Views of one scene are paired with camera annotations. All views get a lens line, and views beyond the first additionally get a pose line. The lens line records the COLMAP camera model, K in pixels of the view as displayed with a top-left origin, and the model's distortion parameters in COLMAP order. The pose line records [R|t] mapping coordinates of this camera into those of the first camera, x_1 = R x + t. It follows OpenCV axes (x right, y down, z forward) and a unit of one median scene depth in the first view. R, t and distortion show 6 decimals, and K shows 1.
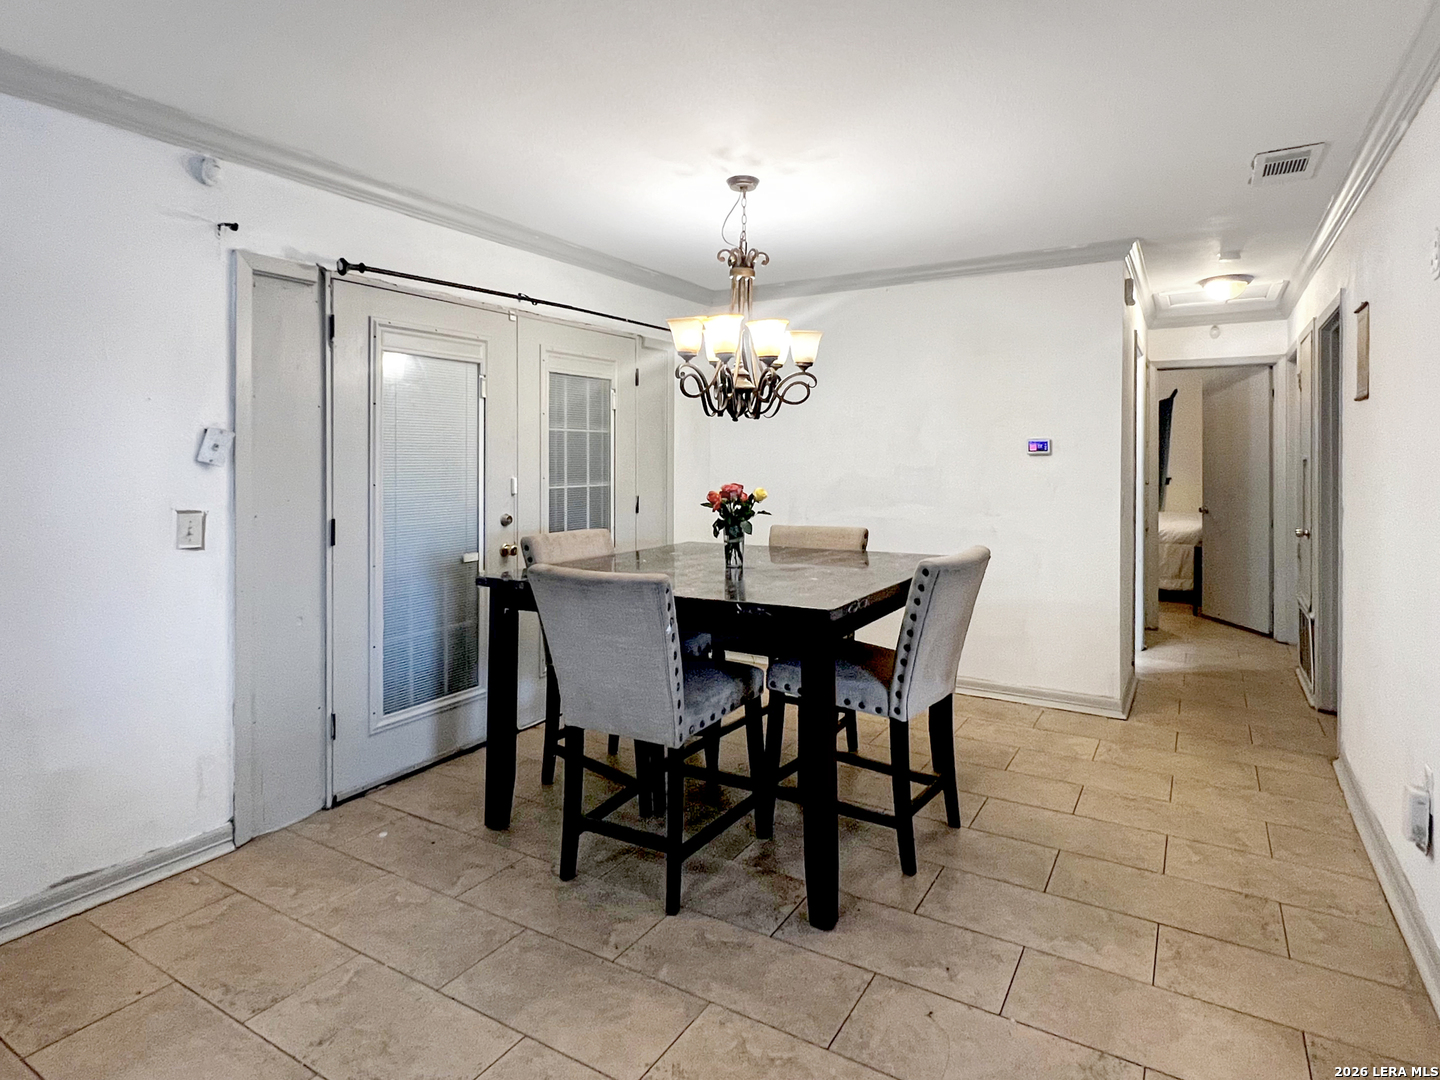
lens RADIAL K [[812.1, 0, 708.4], [0, 812.1, 453.9], [0, 0, 1]] dist [0.000790, -0.000106]
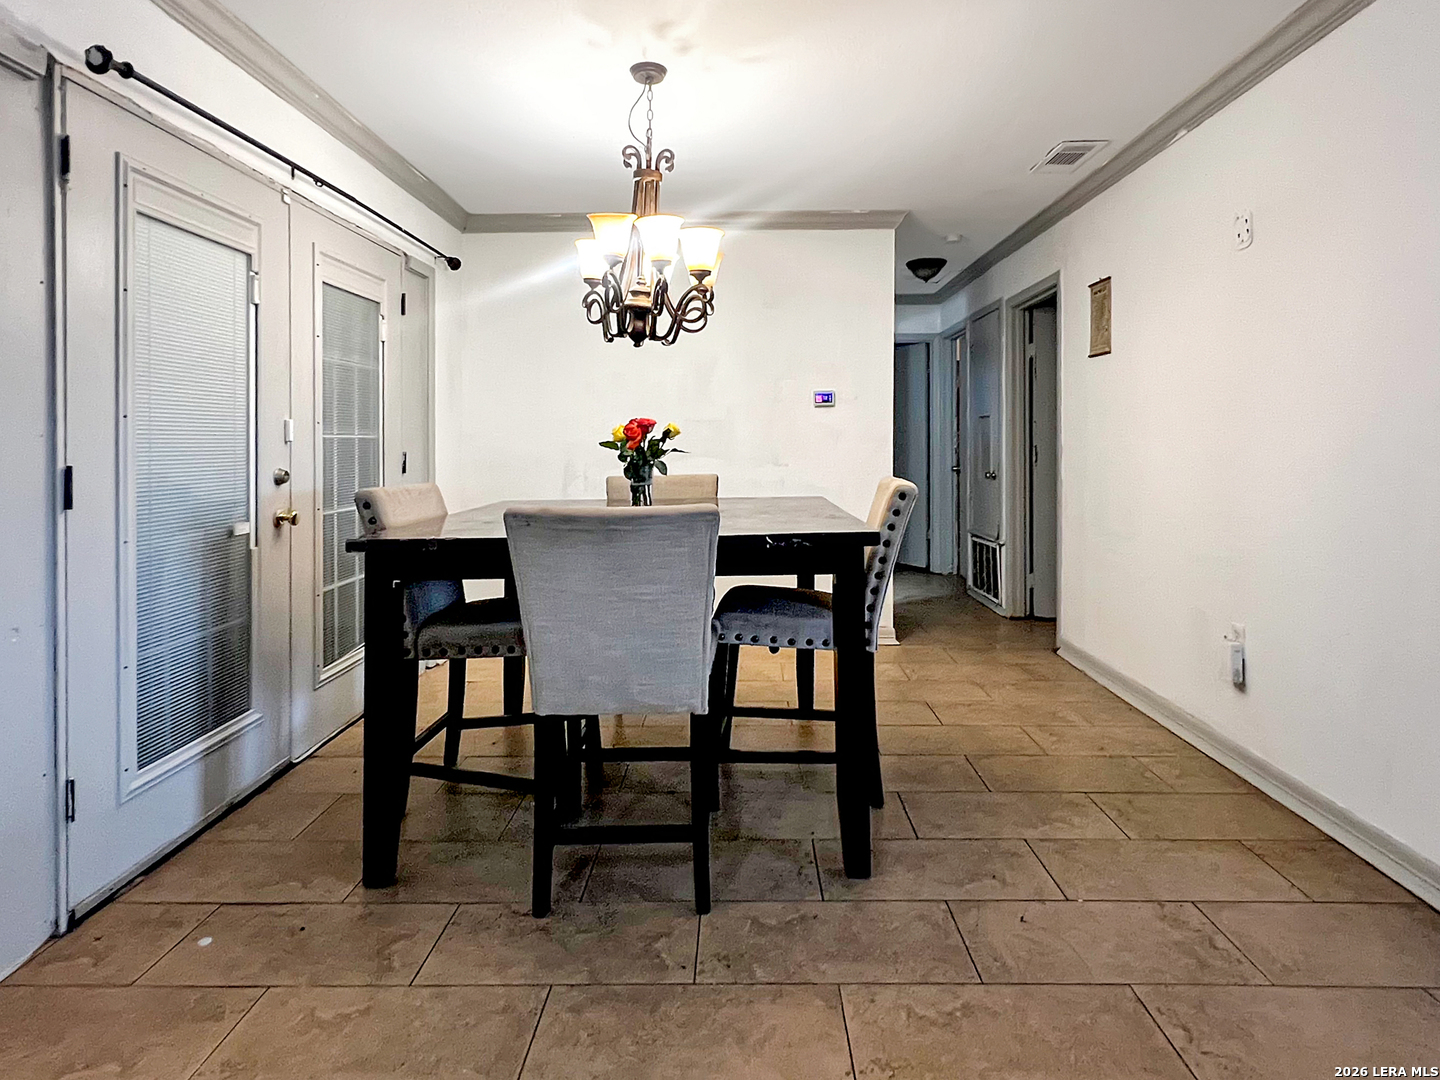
lens RADIAL K [[831.8, 0, 739.7], [0, 831.8, 440.8], [0, 0, 1]] dist [-0.000696, 0.002020]
pose [[0.858539, -0.005870, 0.512715, -0.348536], [0.004563, 0.999982, 0.003808, 0.060769], [-0.512728, -0.000929, 0.858551, 0.191626]]
